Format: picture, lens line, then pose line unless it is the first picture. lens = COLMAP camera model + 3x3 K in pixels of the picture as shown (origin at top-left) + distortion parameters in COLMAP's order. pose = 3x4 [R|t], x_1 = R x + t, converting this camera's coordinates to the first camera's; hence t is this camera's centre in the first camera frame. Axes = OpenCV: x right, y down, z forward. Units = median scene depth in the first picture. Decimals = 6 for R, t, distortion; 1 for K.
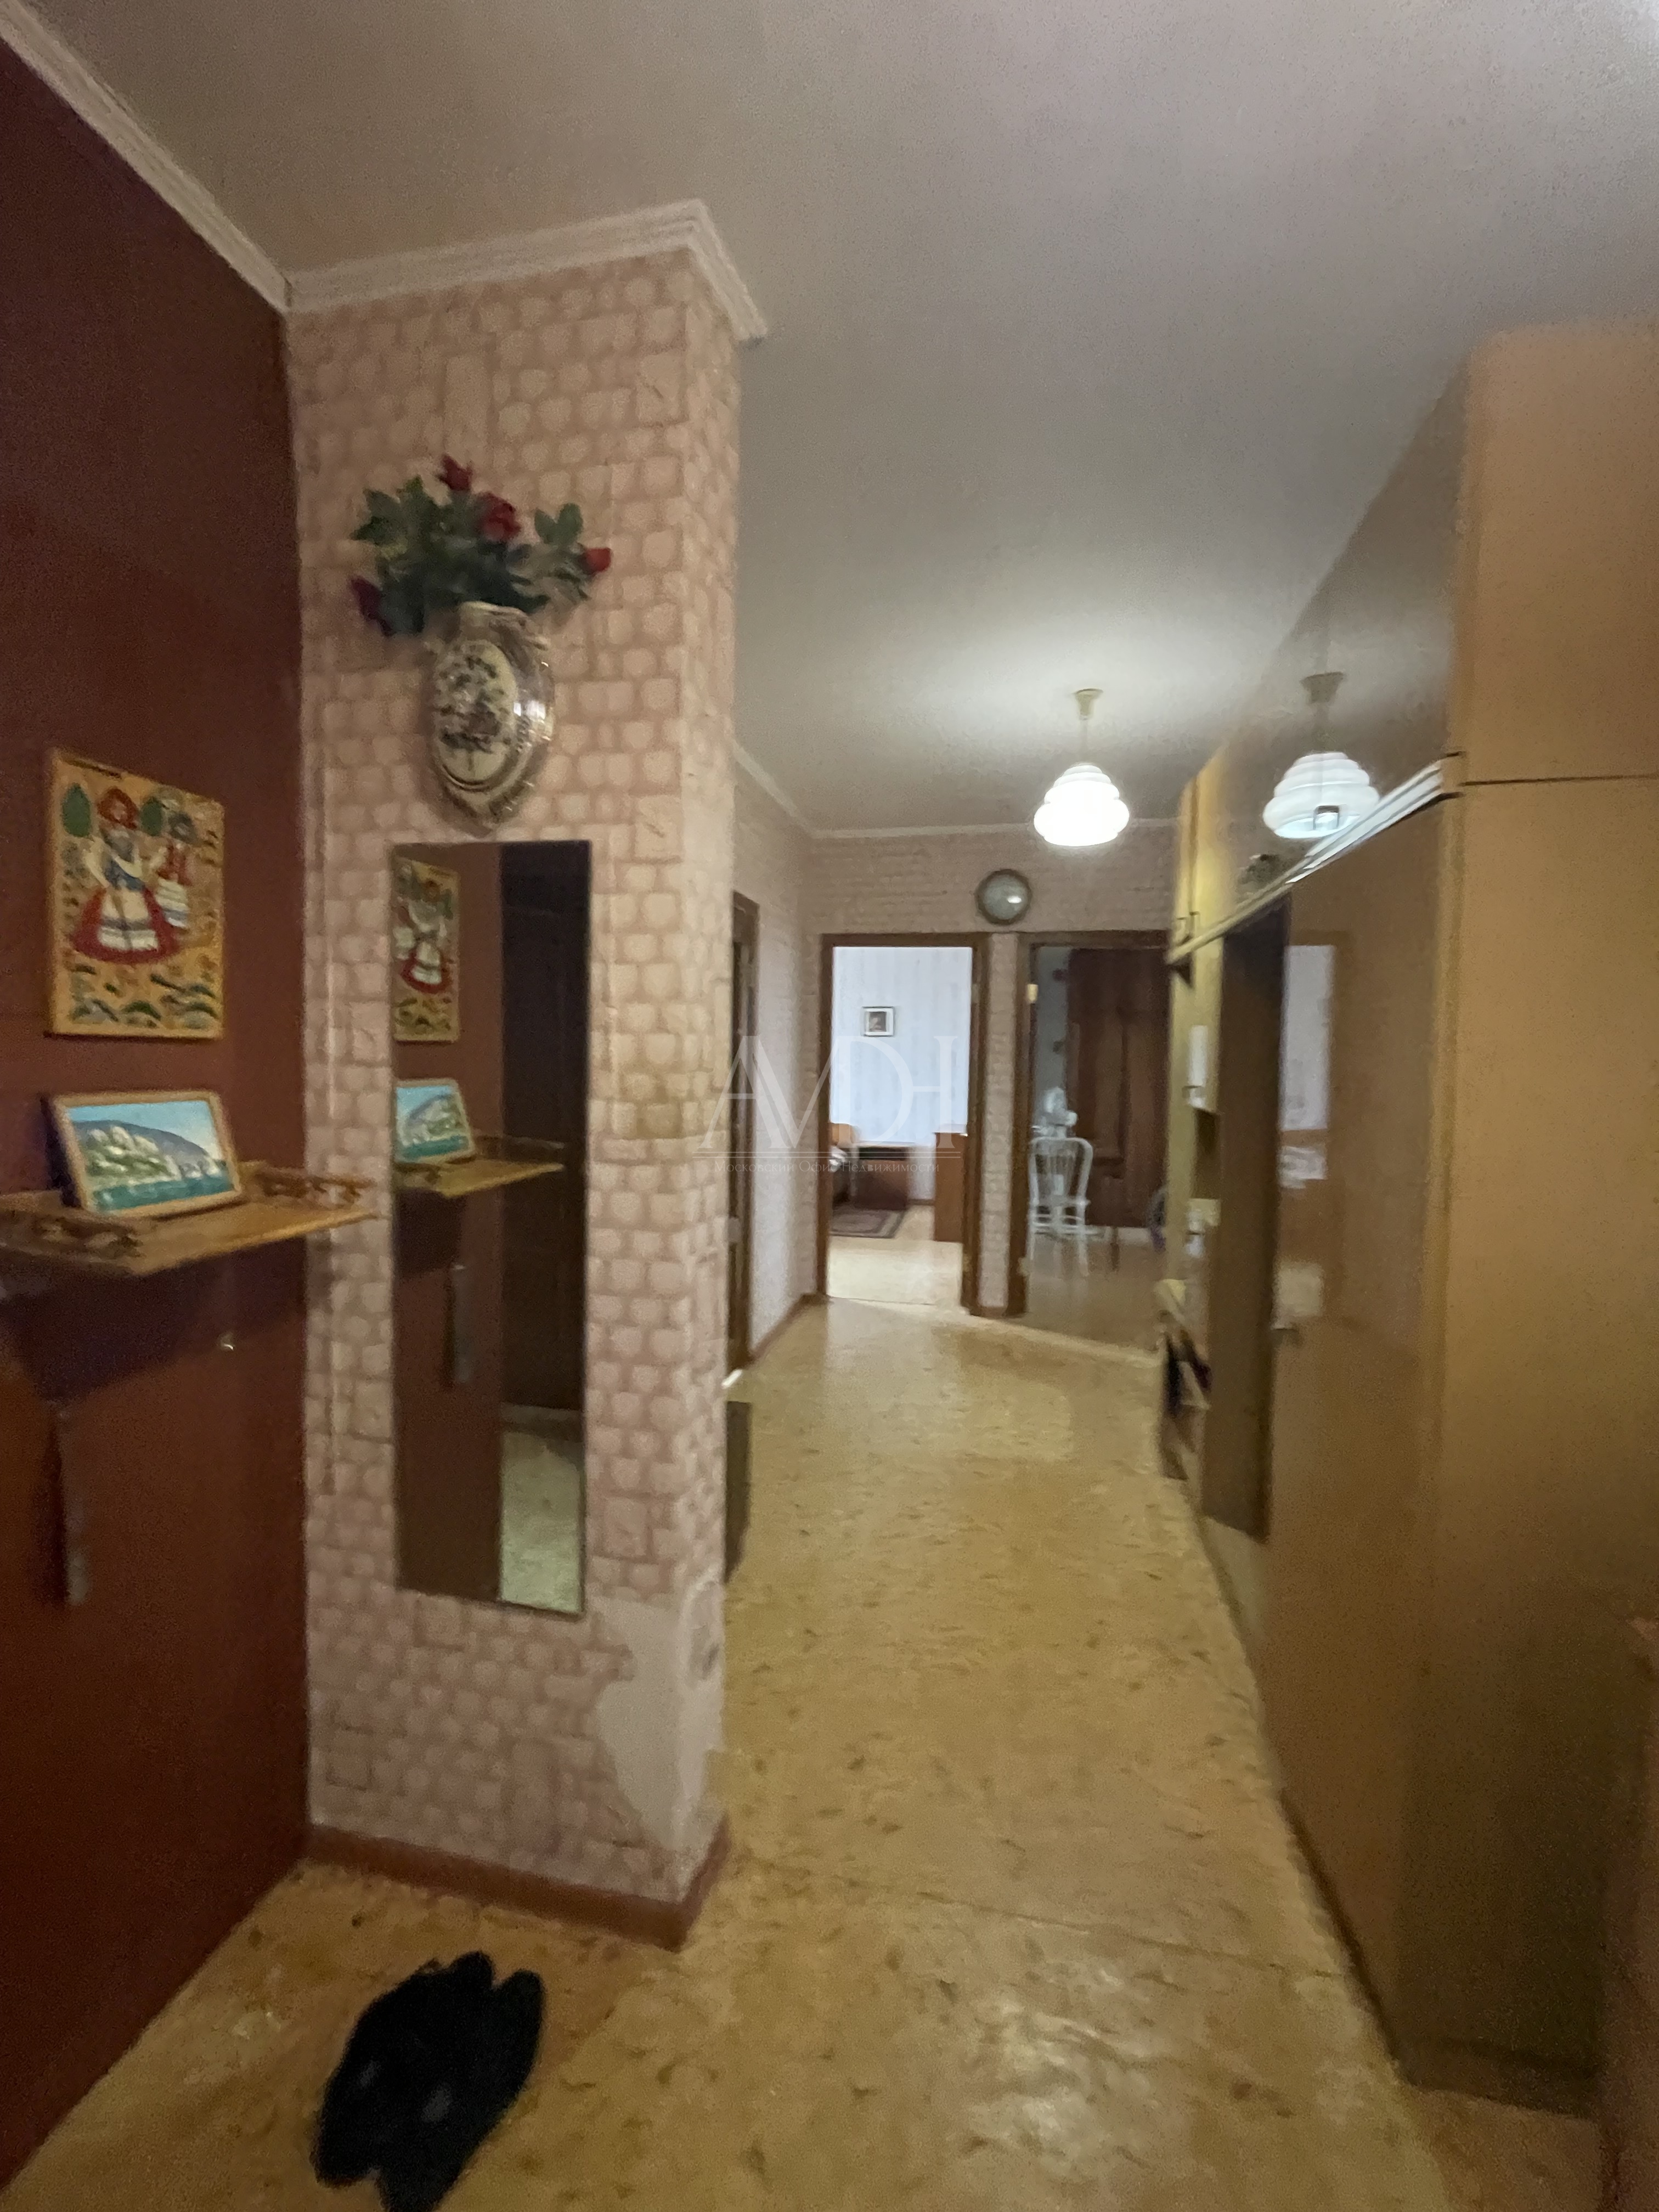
lens RADIAL K [[895.7, 0, 843.2], [0, 895.7, 1100.2], [0, 0, 1]] dist [-0.002220, -0.001131]
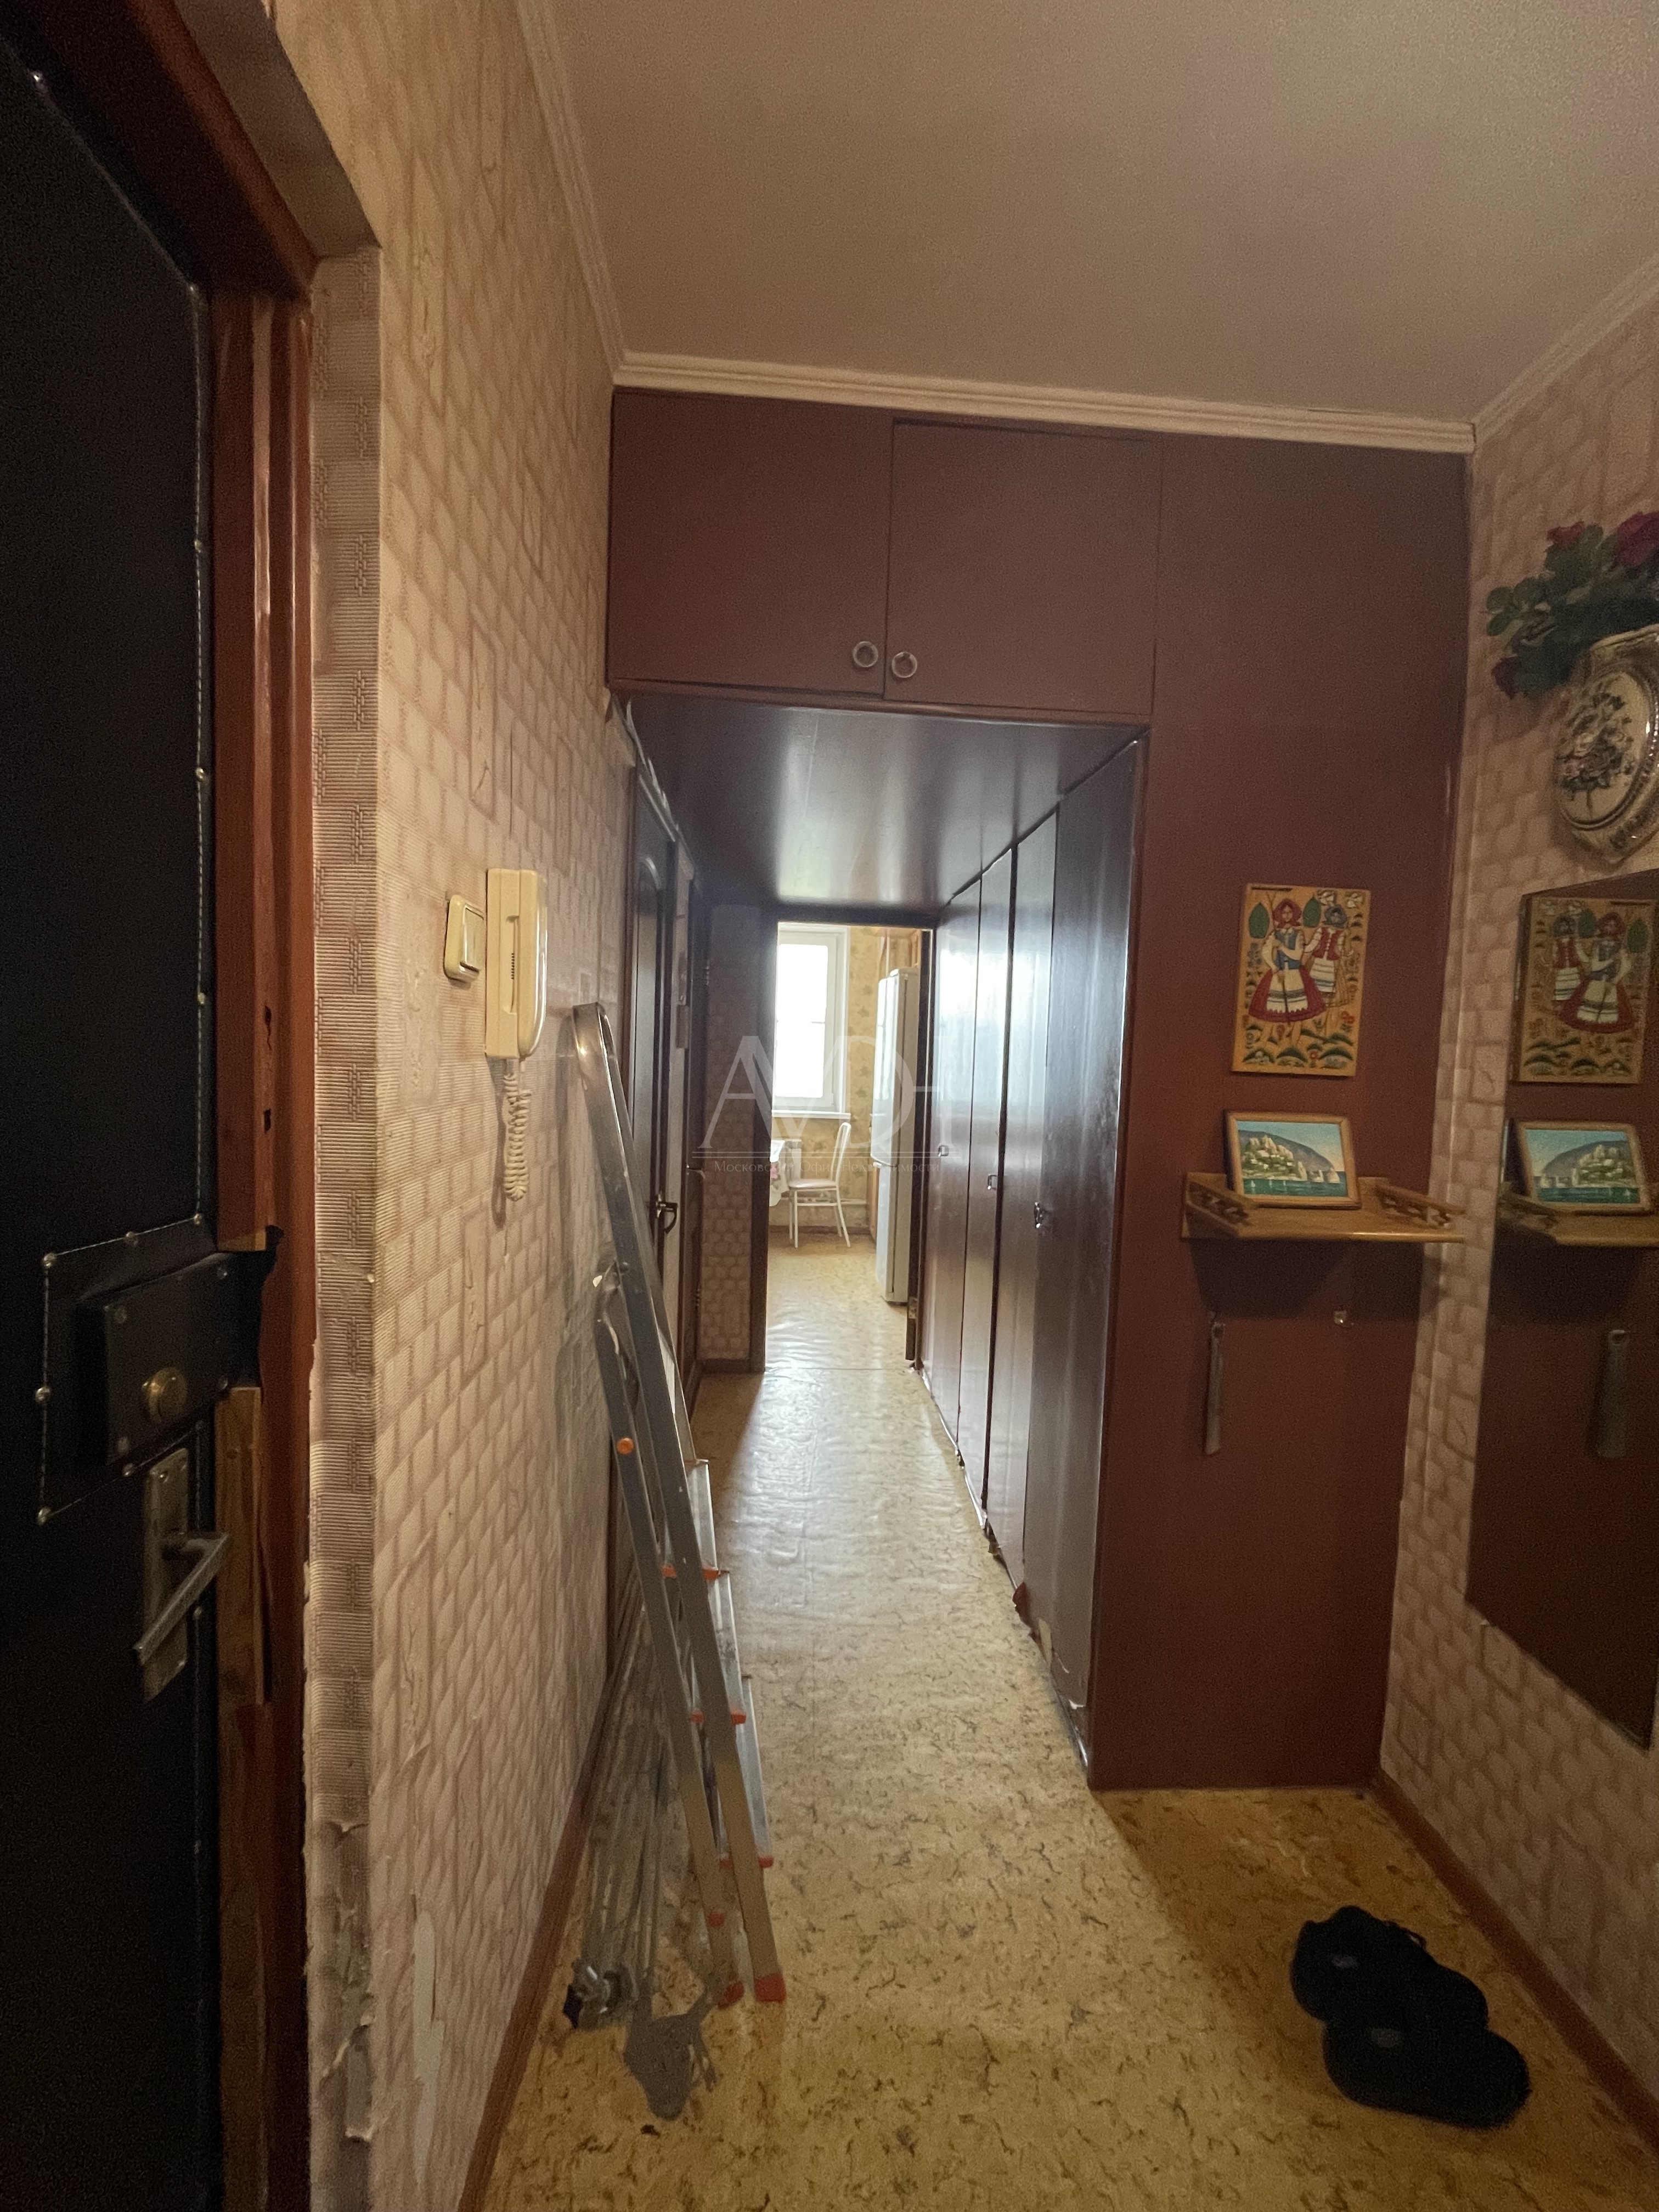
lens RADIAL K [[895.7, 0, 843.2], [0, 895.7, 1100.2], [0, 0, 1]] dist [-0.002220, -0.001131]
pose [[0.267897, 0.044186, -0.962434, 0.327128], [-0.082924, 0.996298, 0.022659, -0.004233], [0.959872, 0.073739, 0.270569, -0.031881]]
